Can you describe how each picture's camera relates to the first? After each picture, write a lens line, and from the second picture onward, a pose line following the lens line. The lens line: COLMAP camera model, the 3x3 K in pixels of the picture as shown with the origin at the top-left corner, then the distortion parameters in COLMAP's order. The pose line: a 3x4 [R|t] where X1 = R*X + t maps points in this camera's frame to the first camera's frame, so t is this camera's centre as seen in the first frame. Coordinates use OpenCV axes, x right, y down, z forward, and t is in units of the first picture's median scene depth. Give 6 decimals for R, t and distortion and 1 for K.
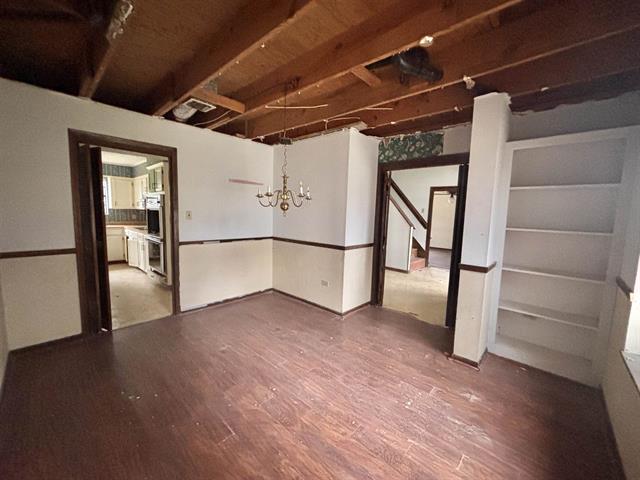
lens RADIAL K [[257.9, 0, 317.2], [0, 257.9, 239.3], [0, 0, 1]] dist [0.001228, -0.000037]
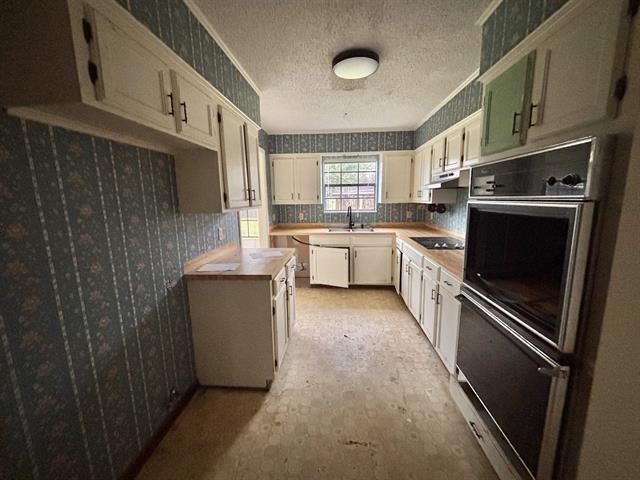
lens RADIAL K [[257.9, 0, 317.2], [0, 257.9, 239.3], [0, 0, 1]] dist [0.001228, -0.000037]
pose [[0.619874, 0.086474, -0.779922, -0.378646], [-0.046066, 0.996205, 0.073842, -0.068474], [0.783348, -0.009845, 0.621505, 0.465940]]
